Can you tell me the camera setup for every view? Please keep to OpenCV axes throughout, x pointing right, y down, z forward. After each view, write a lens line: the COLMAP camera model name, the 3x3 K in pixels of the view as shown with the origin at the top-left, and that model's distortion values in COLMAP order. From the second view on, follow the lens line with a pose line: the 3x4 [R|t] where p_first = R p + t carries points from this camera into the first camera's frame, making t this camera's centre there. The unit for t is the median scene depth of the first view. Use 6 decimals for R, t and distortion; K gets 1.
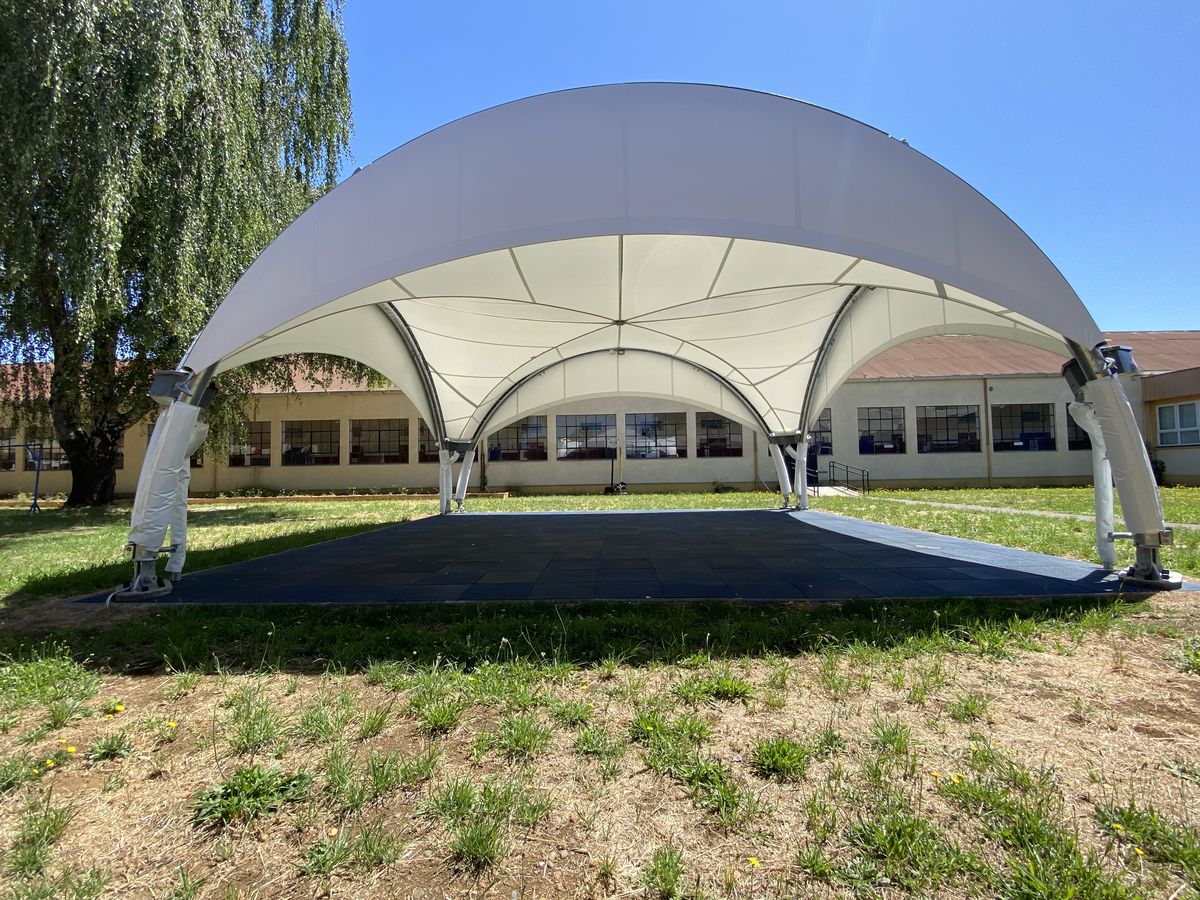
lens RADIAL K [[497.6, 0, 596.8], [0, 497.6, 456.2], [0, 0, 1]] dist [0.000327, -0.000006]
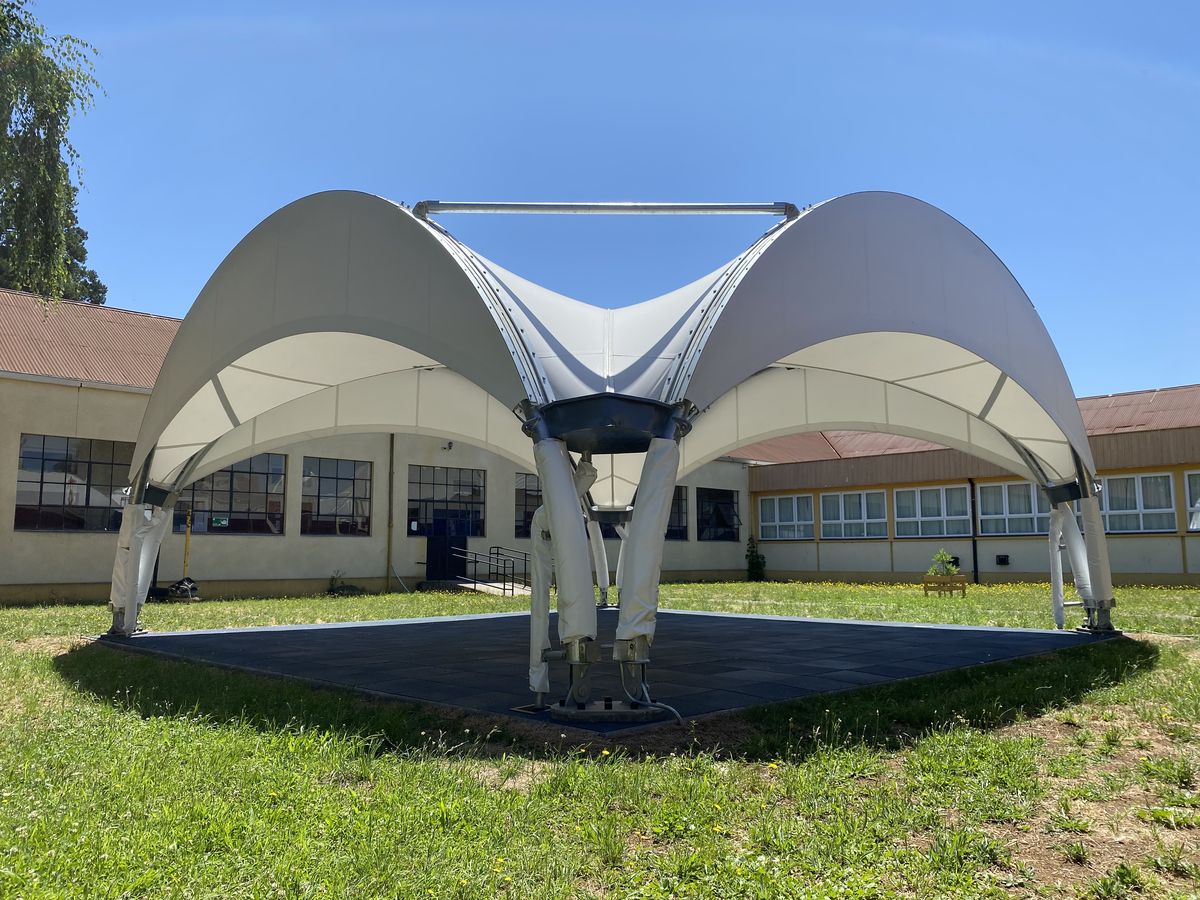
lens RADIAL K [[904.2, 0, 596.5], [0, 904.2, 450.7], [0, 0, 1]] dist [0.043781, -0.013749]
pose [[0.693249, 0.101127, 0.713568, -0.356679], [-0.034211, 0.993608, -0.107578, 0.007962], [-0.719886, 0.050167, 0.692277, 0.014979]]
